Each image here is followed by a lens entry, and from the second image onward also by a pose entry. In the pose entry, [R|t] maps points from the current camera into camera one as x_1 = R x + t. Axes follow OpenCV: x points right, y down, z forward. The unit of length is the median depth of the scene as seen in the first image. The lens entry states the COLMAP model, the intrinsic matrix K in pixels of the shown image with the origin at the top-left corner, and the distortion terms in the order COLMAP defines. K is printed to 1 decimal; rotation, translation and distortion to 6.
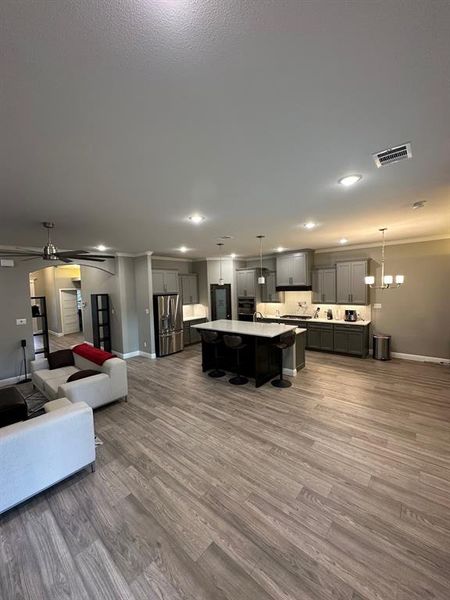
lens RADIAL K [[236.3, 0, 225.1], [0, 236.3, 302.5], [0, 0, 1]] dist [-0.003318, -0.000308]
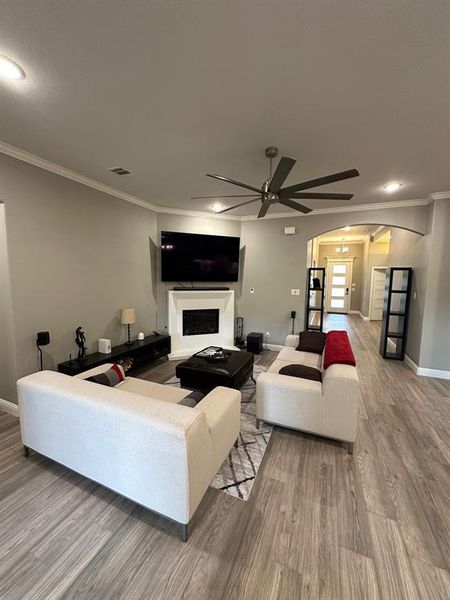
lens RADIAL K [[236.3, 0, 225.1], [0, 236.3, 302.5], [0, 0, 1]] dist [-0.003318, -0.000308]
pose [[0.294181, 0.138304, -0.945690, -0.035632], [-0.088421, 0.989169, 0.117157, 0.036511], [0.951651, 0.049154, 0.303224, 0.456895]]
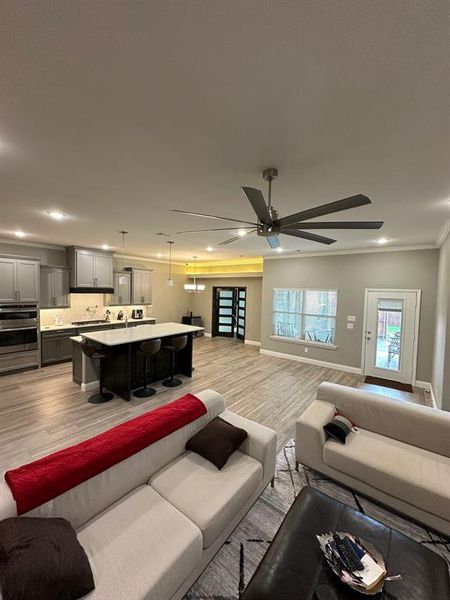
lens RADIAL K [[238.3, 0, 224.3], [0, 238.3, 300.1], [0, 0, 1]] dist [-0.001694, 0.000425]
pose [[-0.043573, -0.013719, 0.998956, -0.922596], [0.046156, 0.998810, 0.015730, -0.020238], [-0.997983, 0.046793, -0.042888, 0.790326]]
